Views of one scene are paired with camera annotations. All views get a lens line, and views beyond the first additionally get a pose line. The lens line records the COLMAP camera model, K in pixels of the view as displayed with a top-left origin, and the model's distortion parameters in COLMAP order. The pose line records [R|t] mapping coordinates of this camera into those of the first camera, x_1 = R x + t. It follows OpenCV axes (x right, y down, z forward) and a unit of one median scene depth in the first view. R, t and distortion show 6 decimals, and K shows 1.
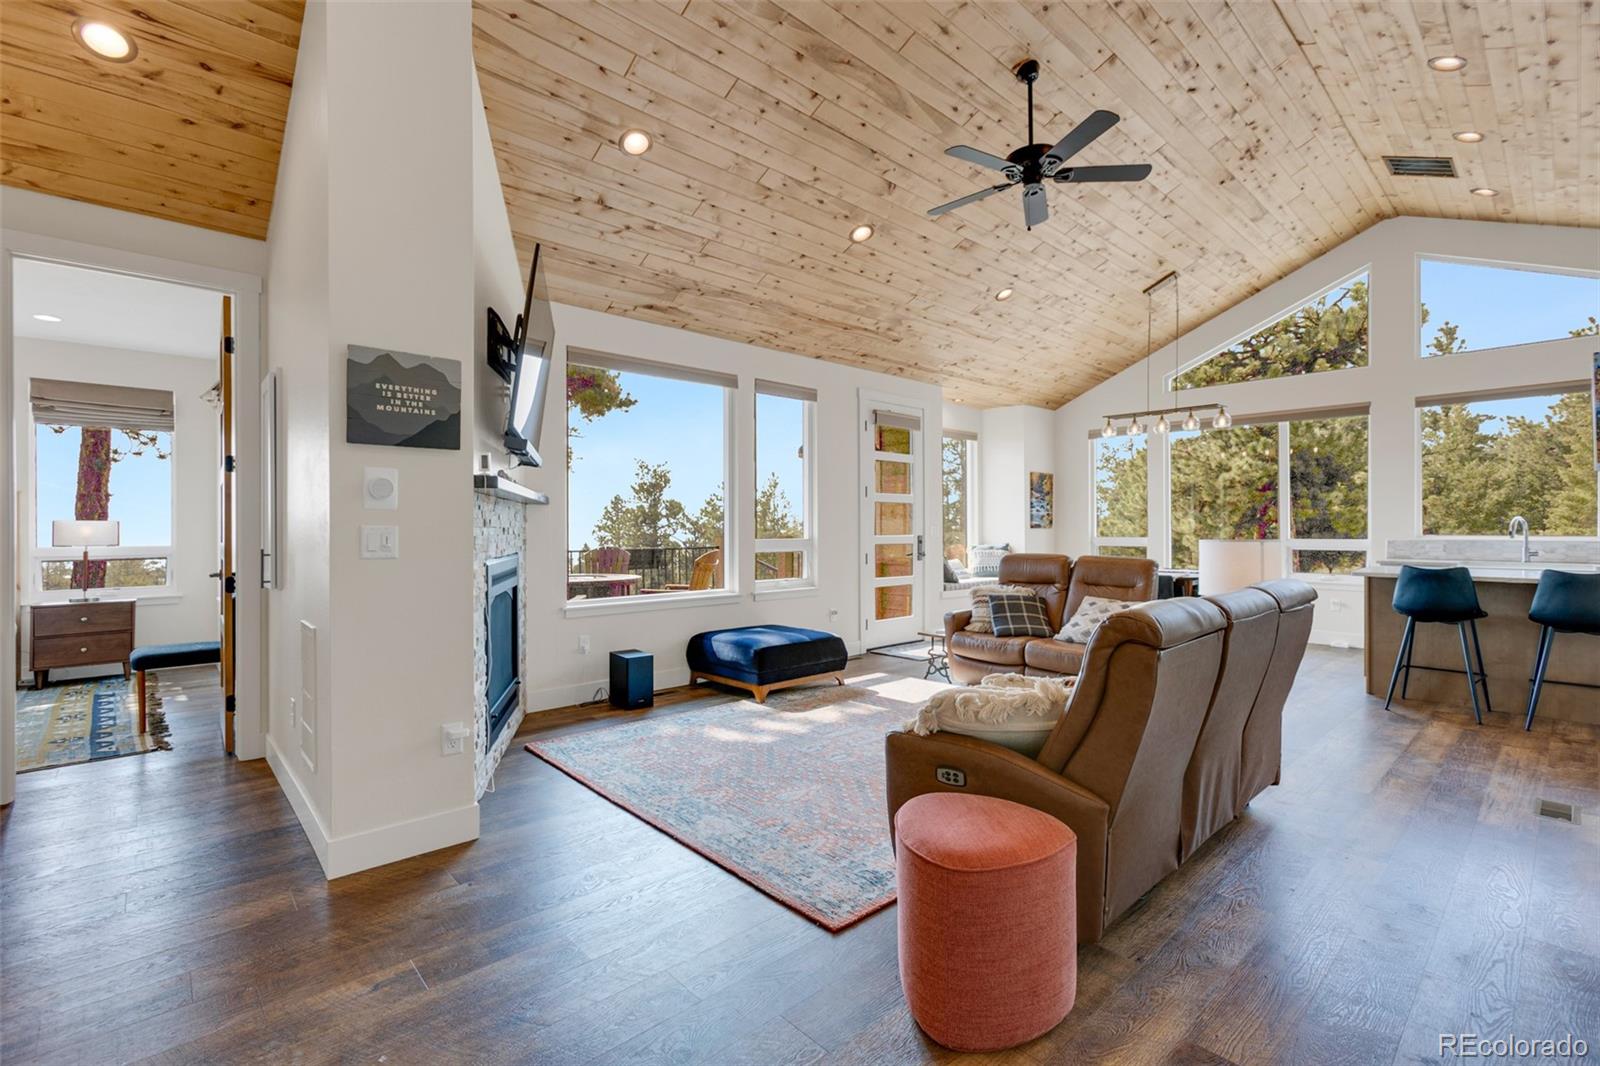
lens RADIAL K [[720.8, 0, 802.3], [0, 720.8, 528.5], [0, 0, 1]] dist [-0.008311, 0.005738]
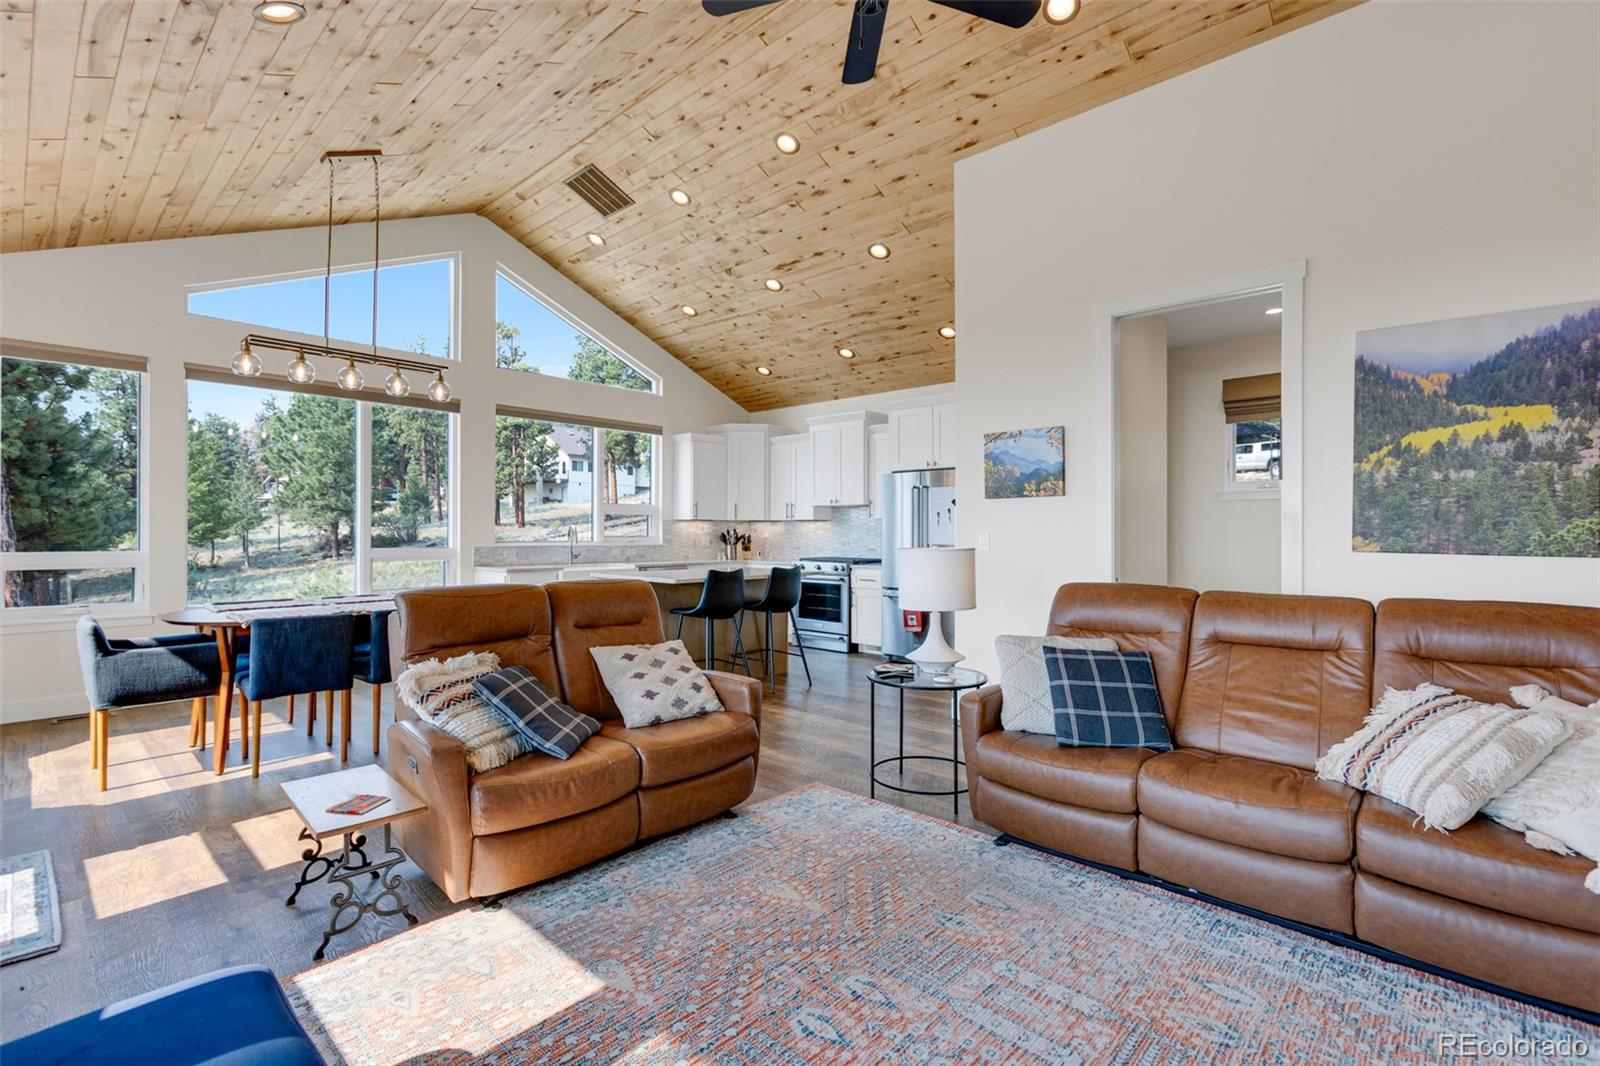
lens RADIAL K [[720.8, 0, 792.3], [0, 720.8, 524.8], [0, 0, 1]] dist [-0.008311, 0.005738]
pose [[-0.061234, 0.013423, 0.998033, -0.075735], [0.000720, 0.999910, -0.013404, -0.000320], [-0.998123, -0.000102, -0.061238, 0.281325]]
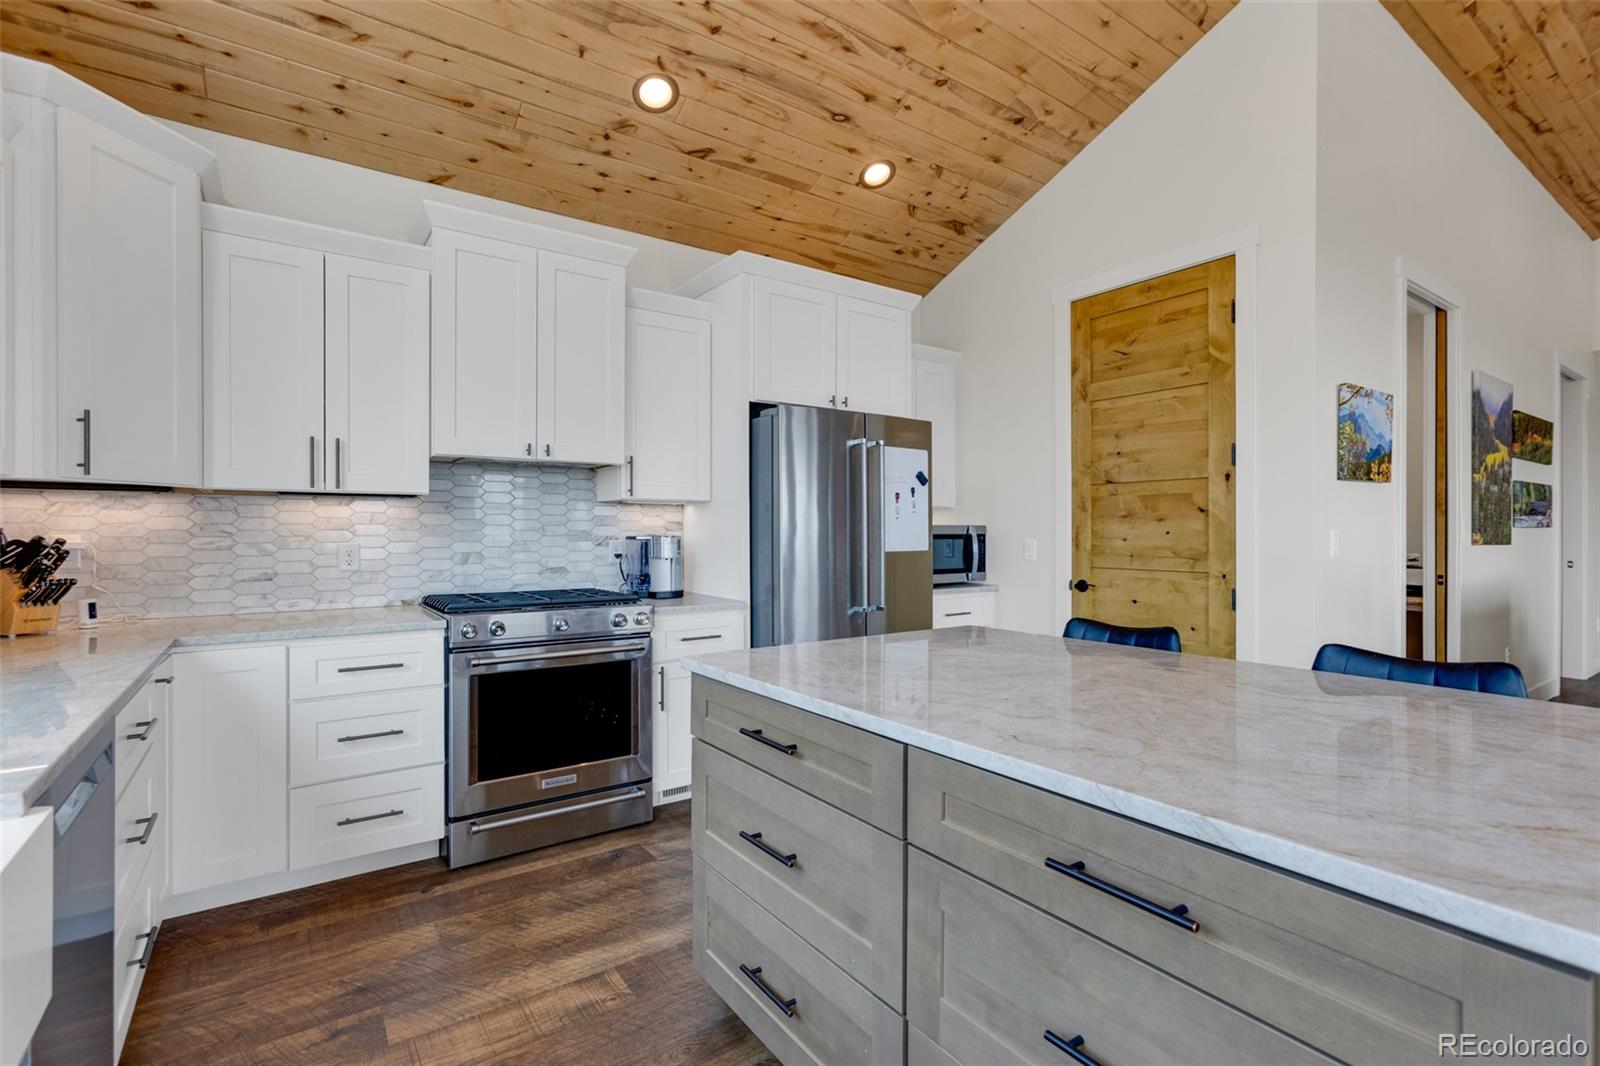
lens RADIAL K [[720.8, 0, 830.0], [0, 720.8, 531.2], [0, 0, 1]] dist [-0.008311, 0.005738]
pose [[-0.993094, 0.003422, 0.117269, 0.318589], [0.003824, 0.999988, 0.003198, -0.001724], [-0.117257, 0.003624, -0.993095, 0.402534]]
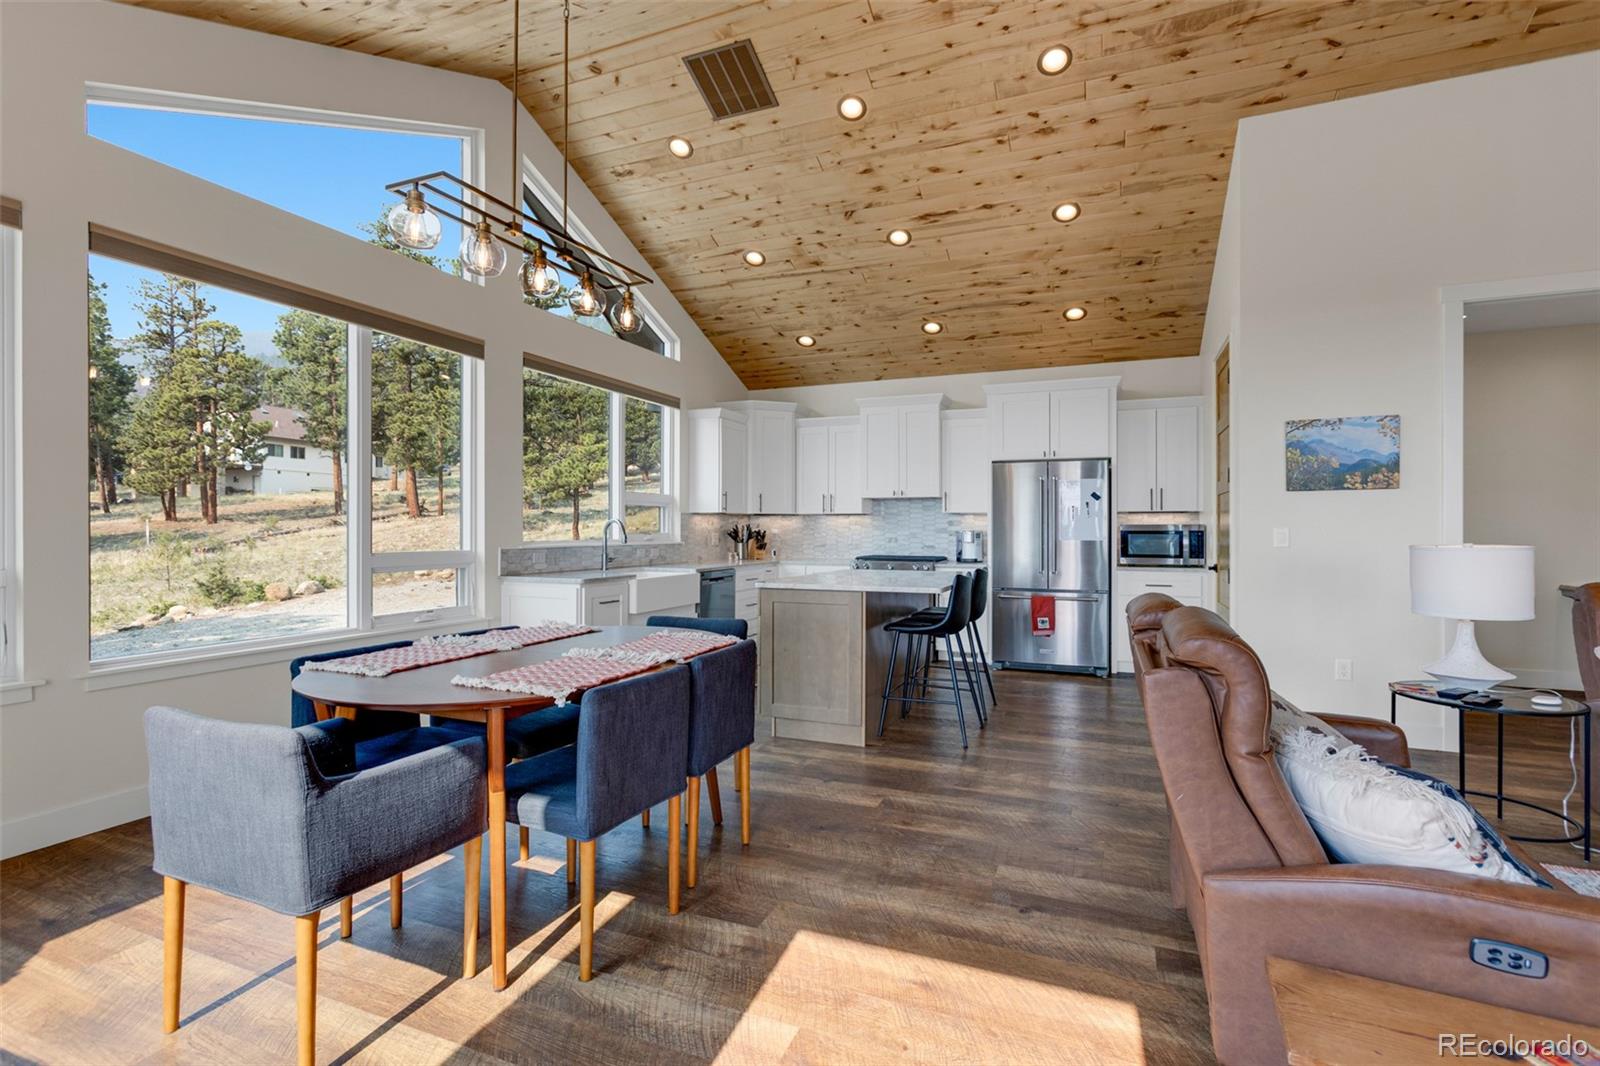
lens RADIAL K [[720.8, 0, 801.5], [0, 720.8, 523.3], [0, 0, 1]] dist [-0.008311, 0.005738]
pose [[-0.398539, 0.009725, 0.917100, 0.034753], [0.002284, 0.999951, -0.009612, -0.000521], [-0.917148, -0.001736, -0.398542, 0.452645]]
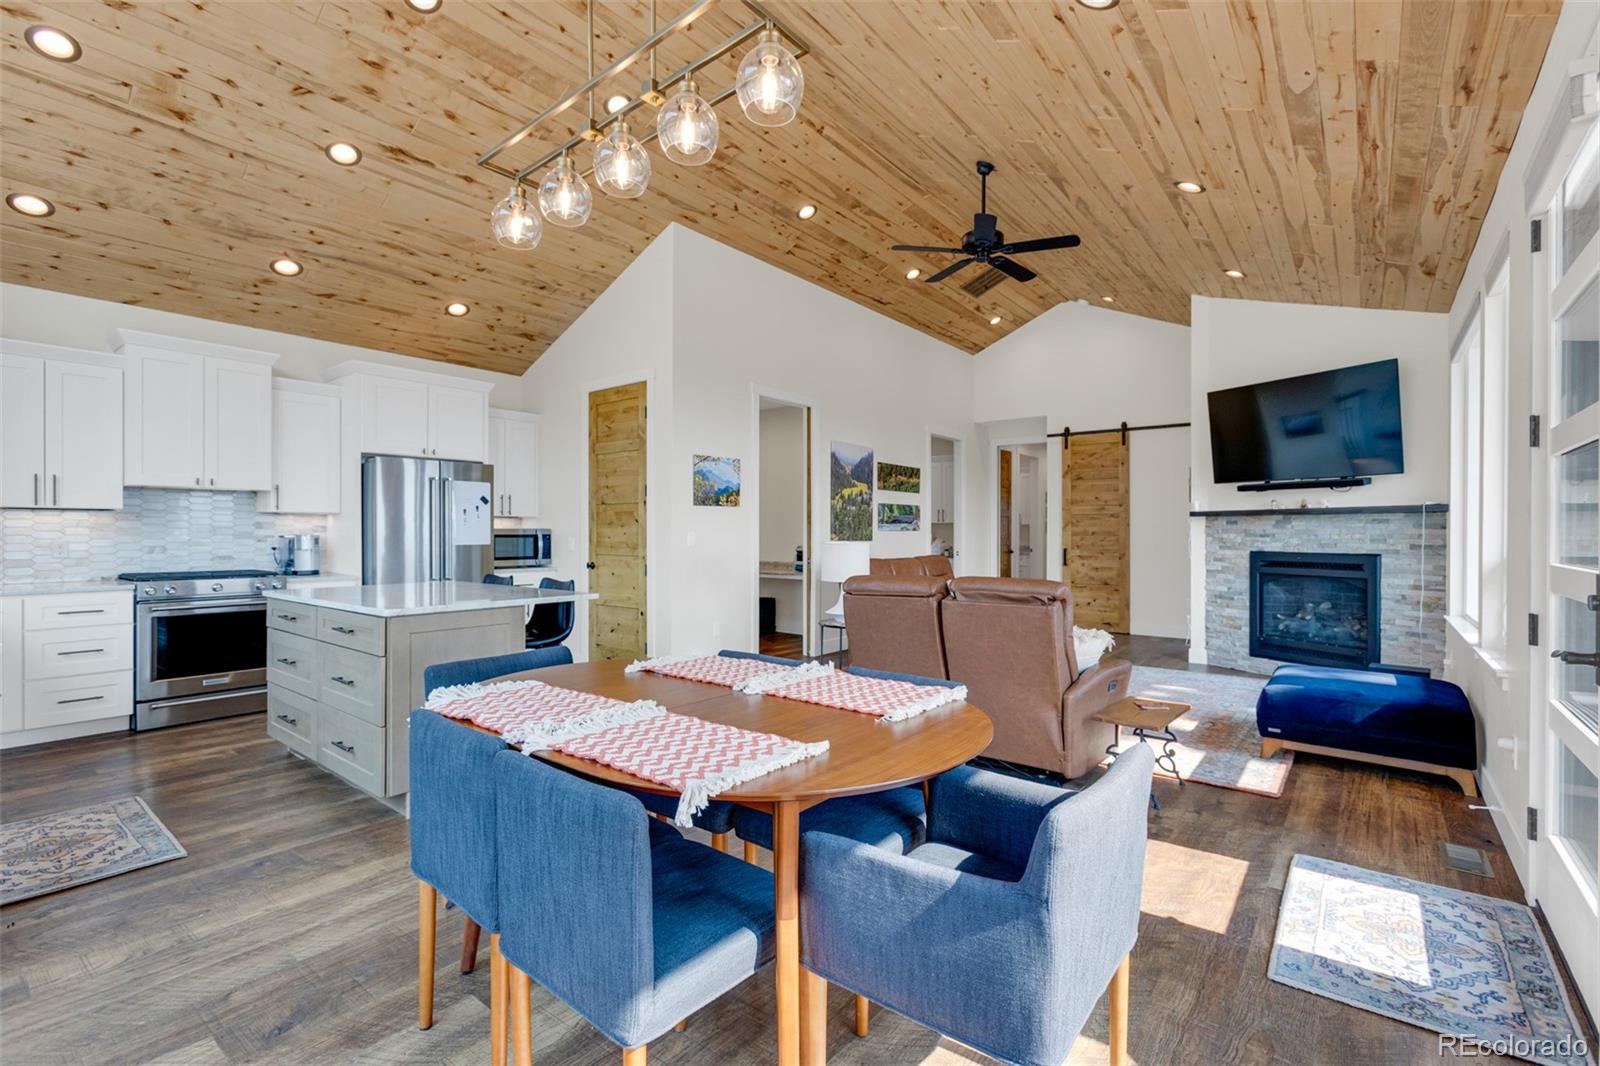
lens RADIAL K [[720.8, 0, 794.3], [0, 720.8, 533.3], [0, 0, 1]] dist [-0.008311, 0.005738]
pose [[-0.991963, 0.002666, -0.126499, 0.205361], [0.002084, 0.999987, 0.004731, -0.001849], [0.126510, 0.004429, -0.991955, 0.560185]]
